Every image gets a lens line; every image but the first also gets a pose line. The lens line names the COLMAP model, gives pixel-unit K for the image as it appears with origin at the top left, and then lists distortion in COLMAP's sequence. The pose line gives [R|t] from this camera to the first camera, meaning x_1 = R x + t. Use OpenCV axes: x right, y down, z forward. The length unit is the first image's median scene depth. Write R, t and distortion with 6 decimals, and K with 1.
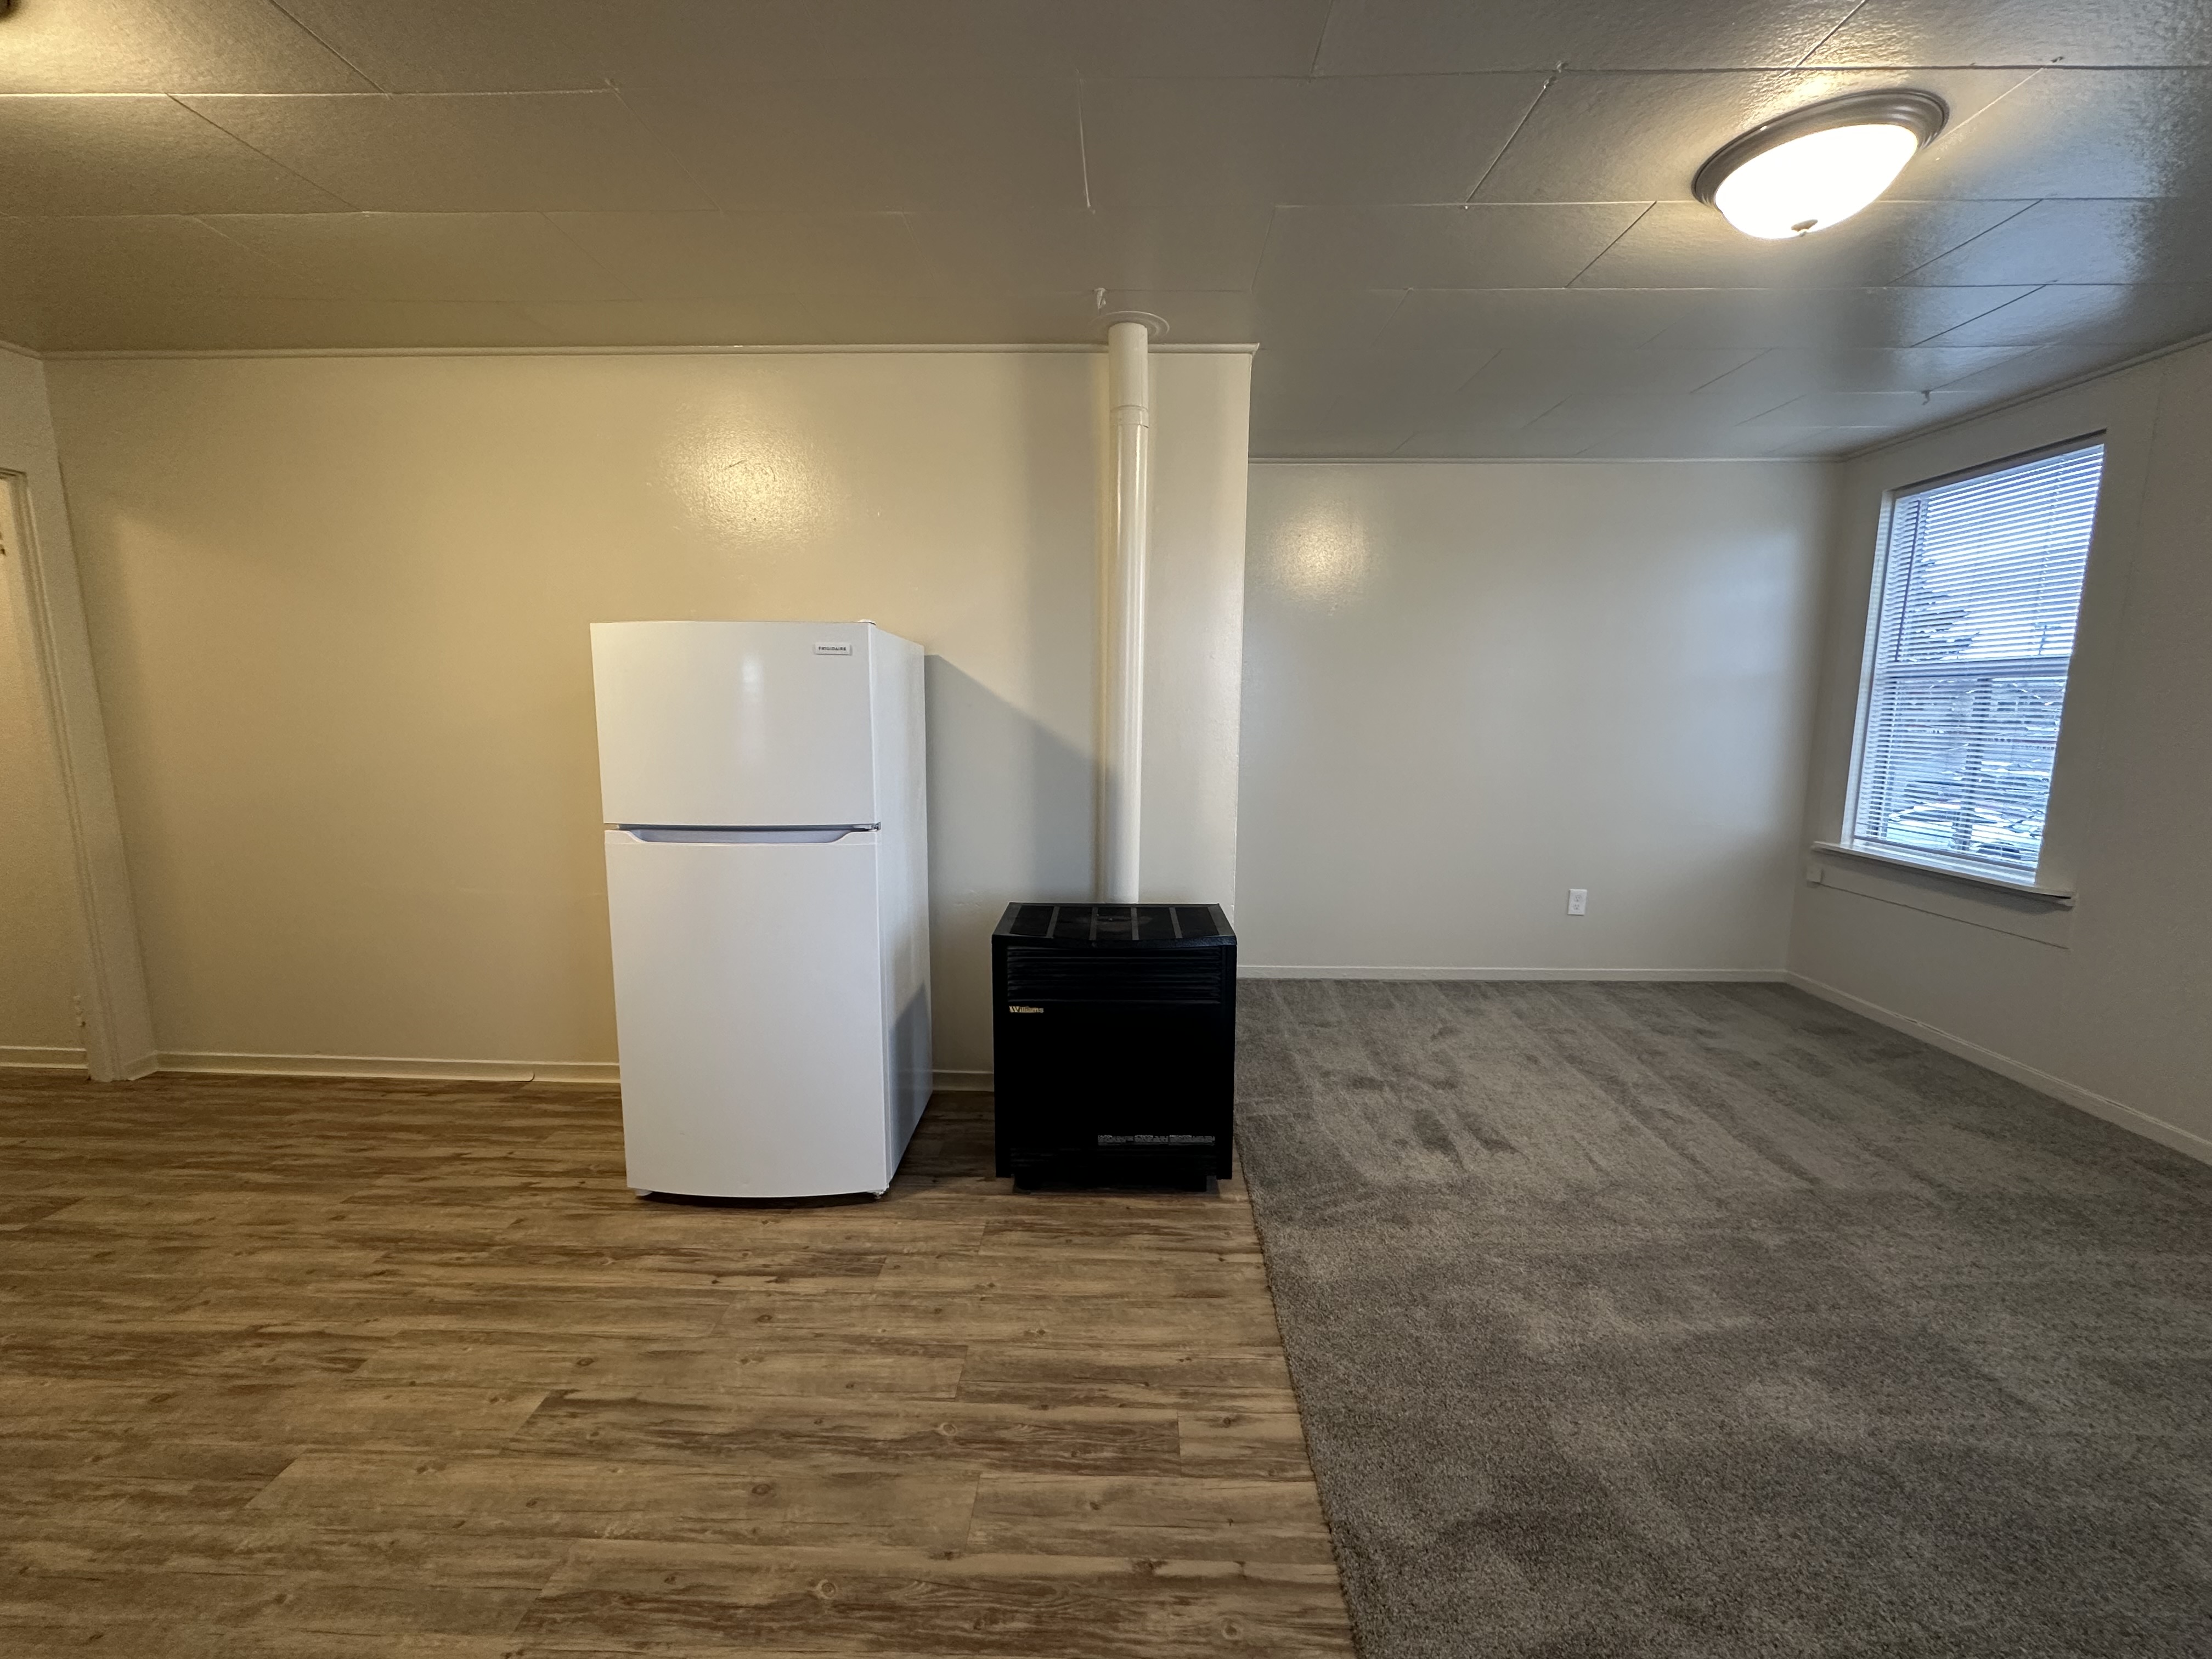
lens RADIAL K [[881.4, 0, 1103.5], [0, 881.4, 828.7], [0, 0, 1]] dist [-0.002366, 0.000332]
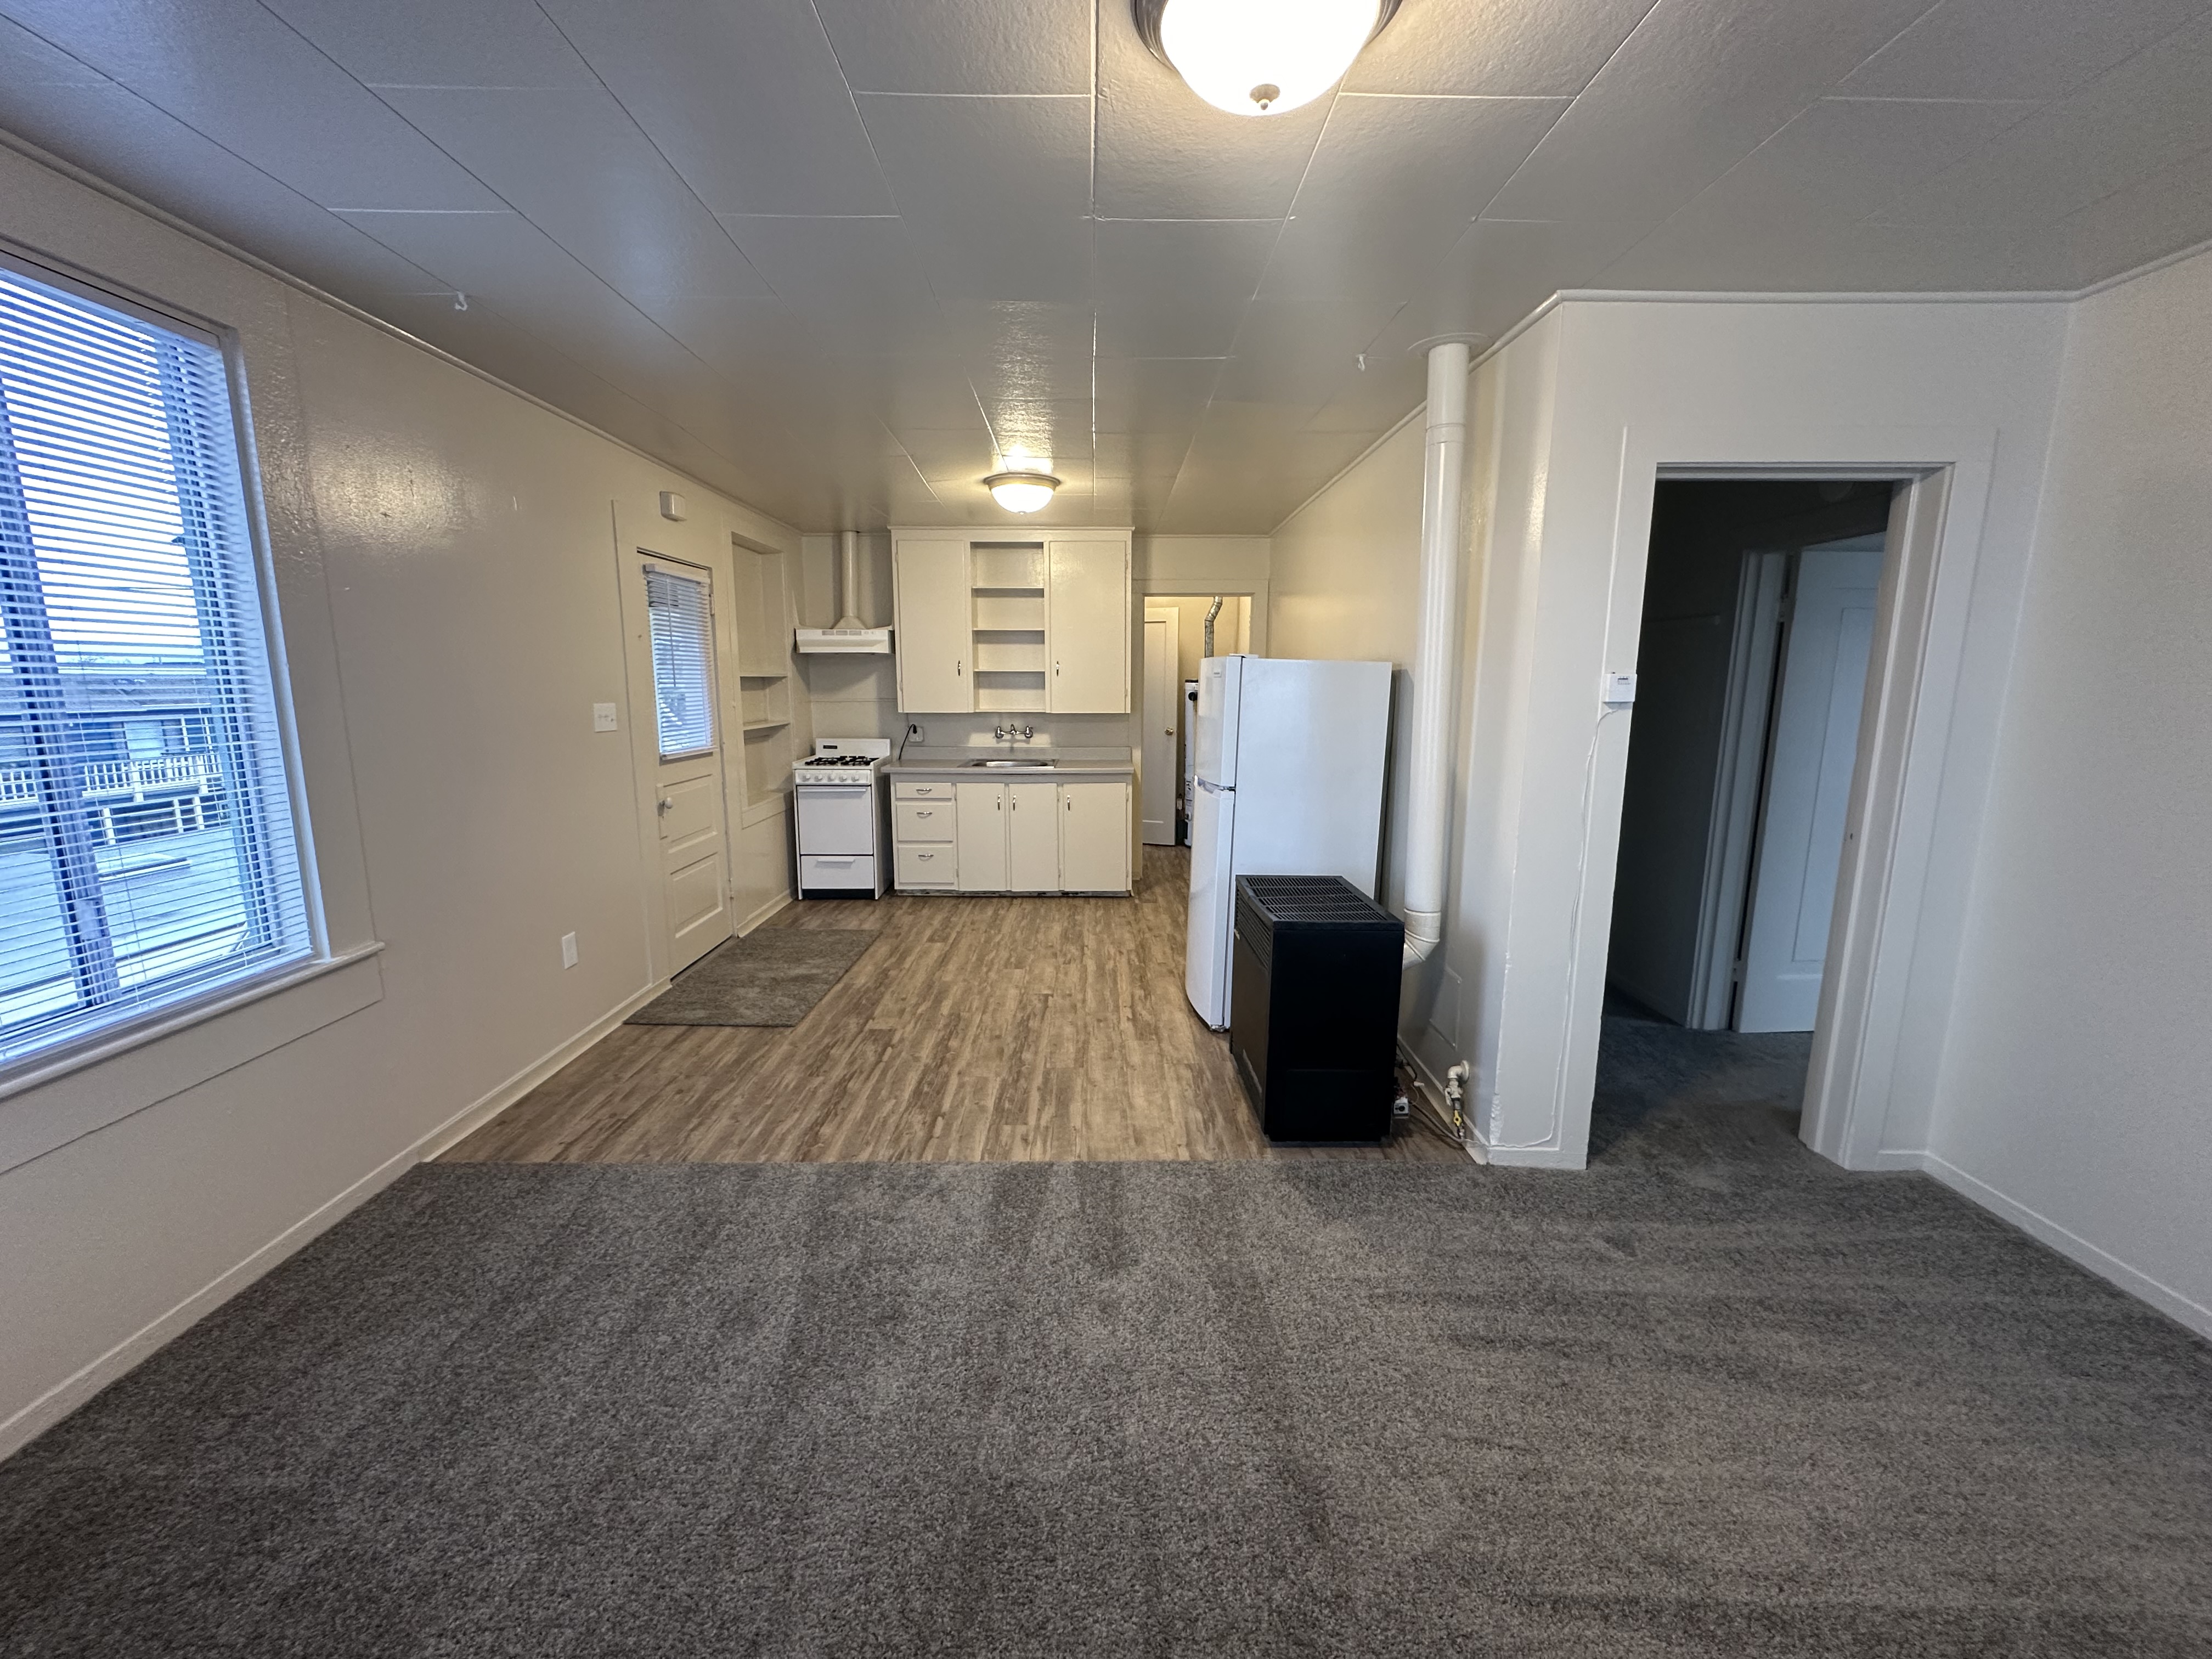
lens RADIAL K [[881.4, 0, 1103.5], [0, 881.4, 828.7], [0, 0, 1]] dist [-0.002366, 0.000332]
pose [[0.040713, 0.162248, -0.985910, 1.503182], [-0.151090, 0.976381, 0.154440, -0.165912], [0.987681, 0.142673, 0.064265, 0.838817]]
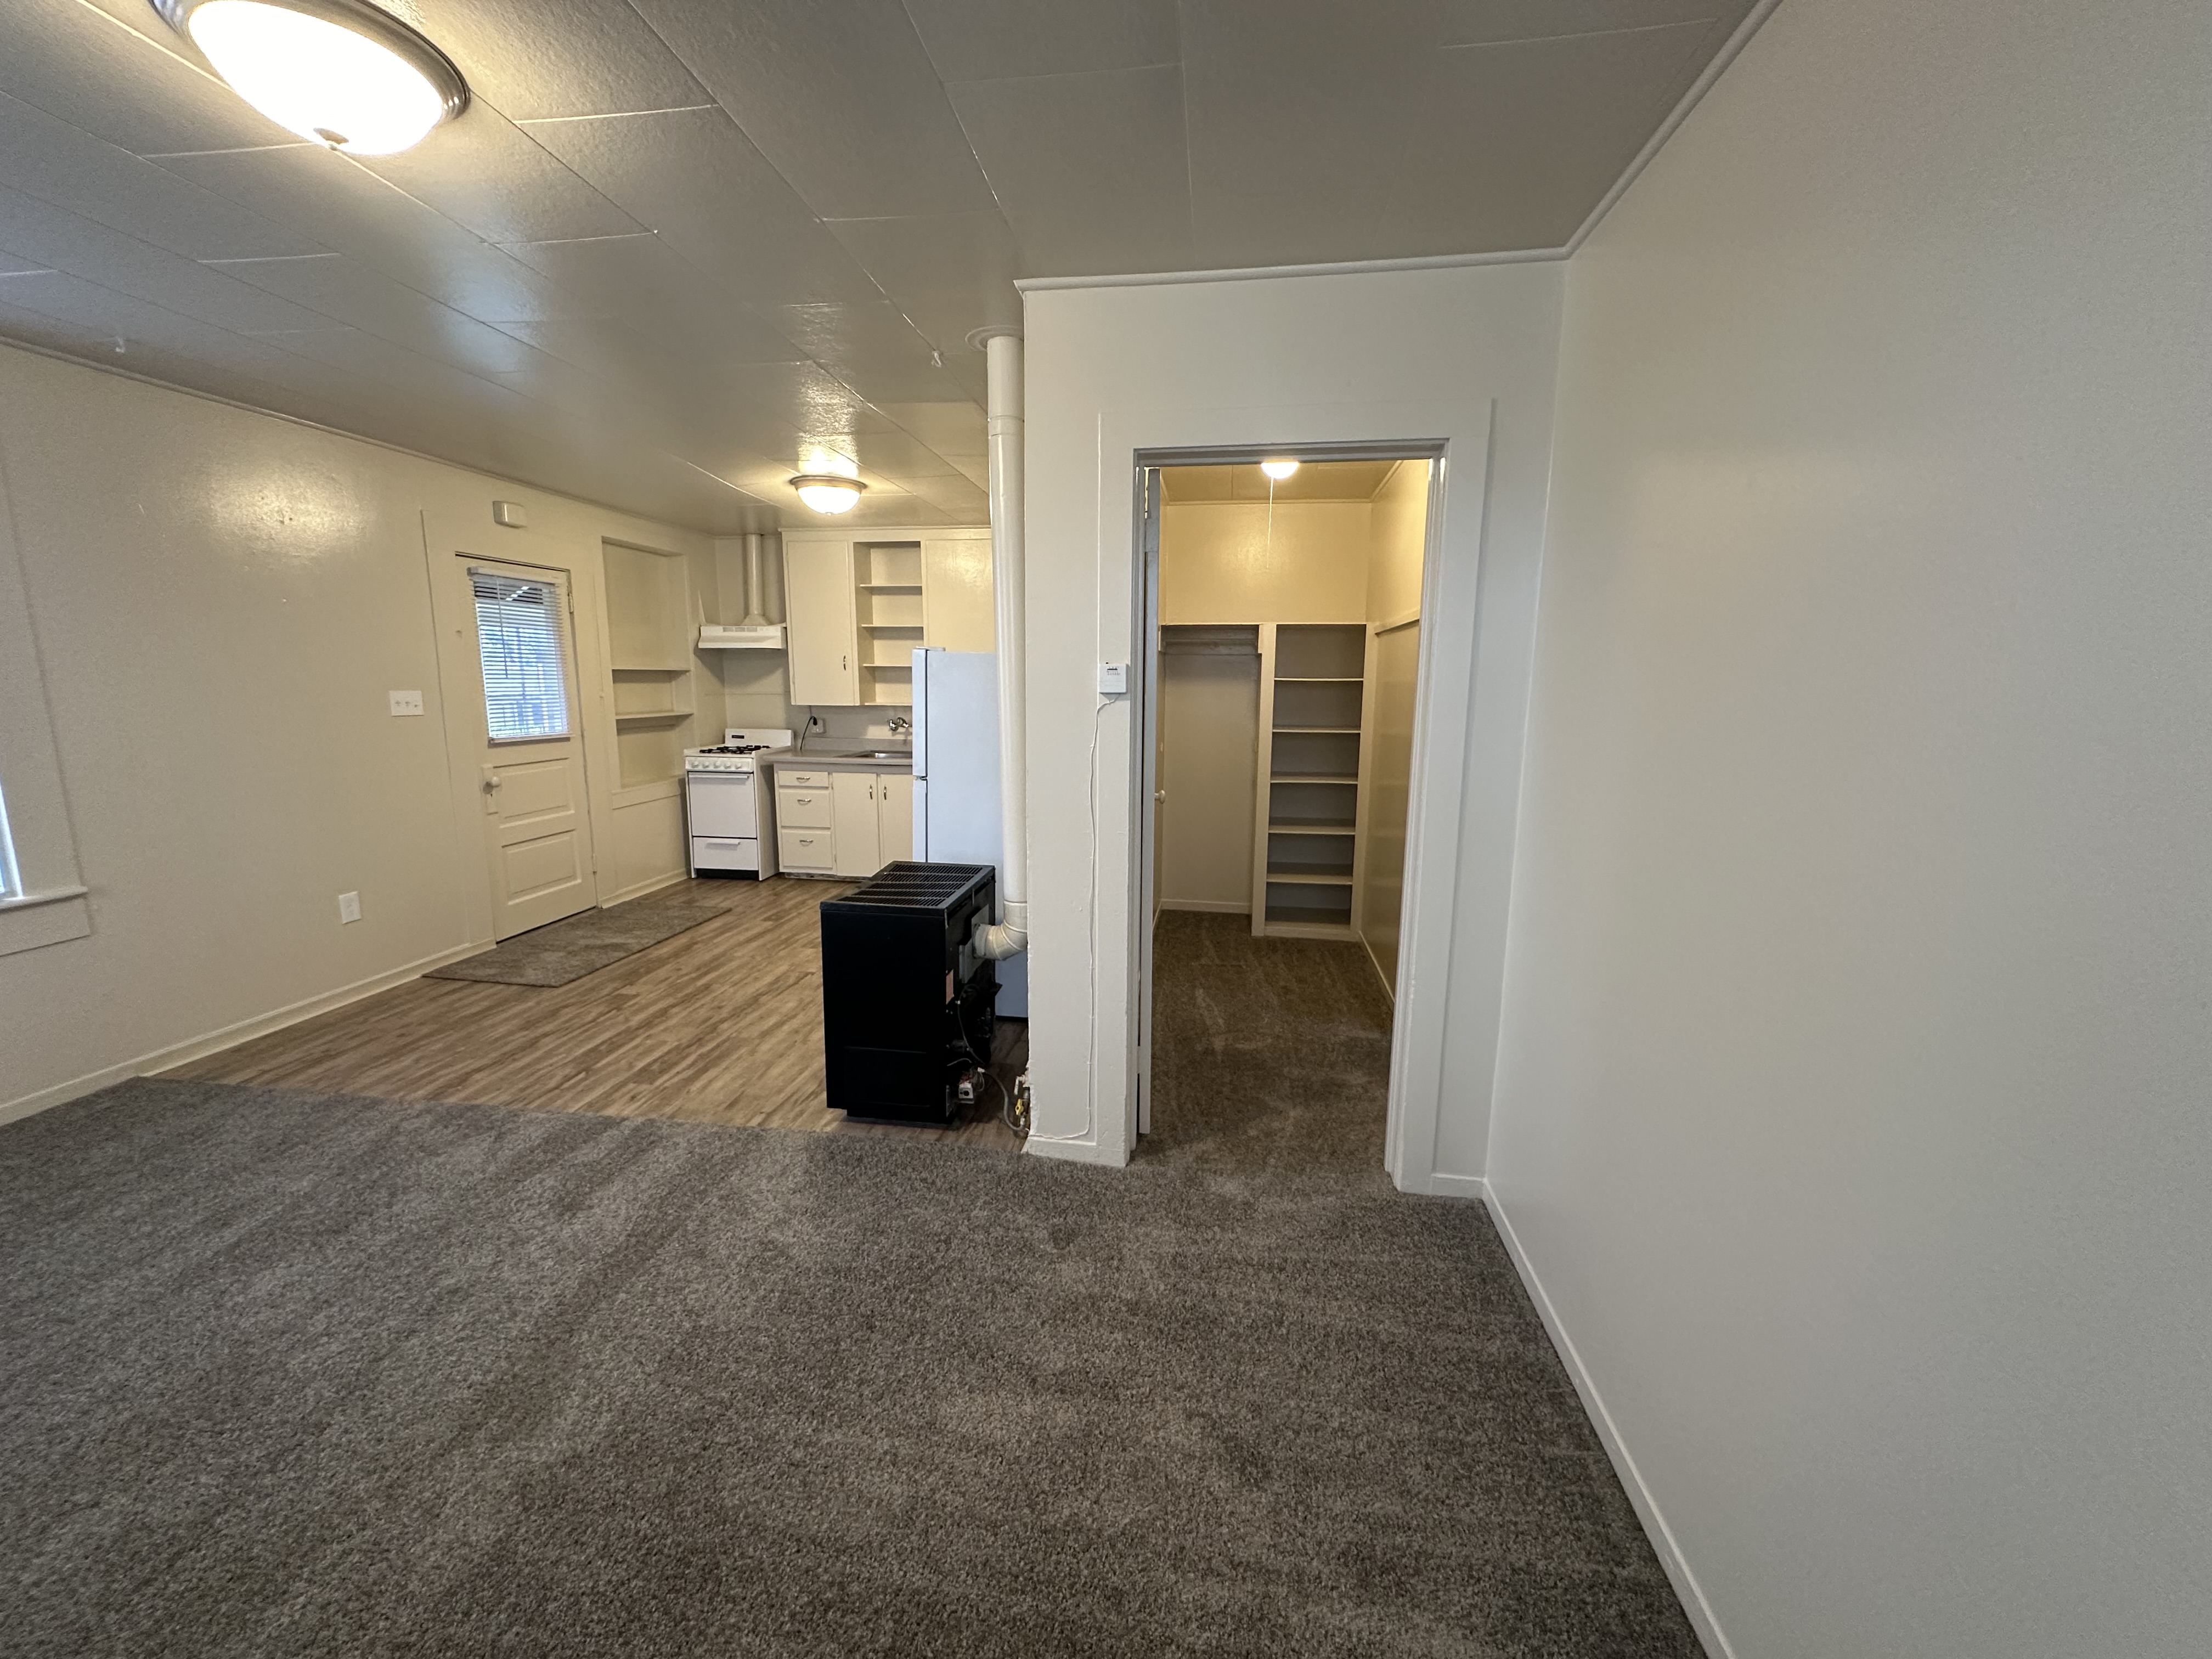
lens RADIAL K [[881.4, 0, 1103.5], [0, 881.4, 828.7], [0, 0, 1]] dist [-0.002366, 0.000332]
pose [[-0.104750, 0.161499, -0.981298, 1.516545], [-0.156763, 0.971709, 0.176655, -0.291875], [0.982066, 0.172336, -0.076469, 1.748743]]
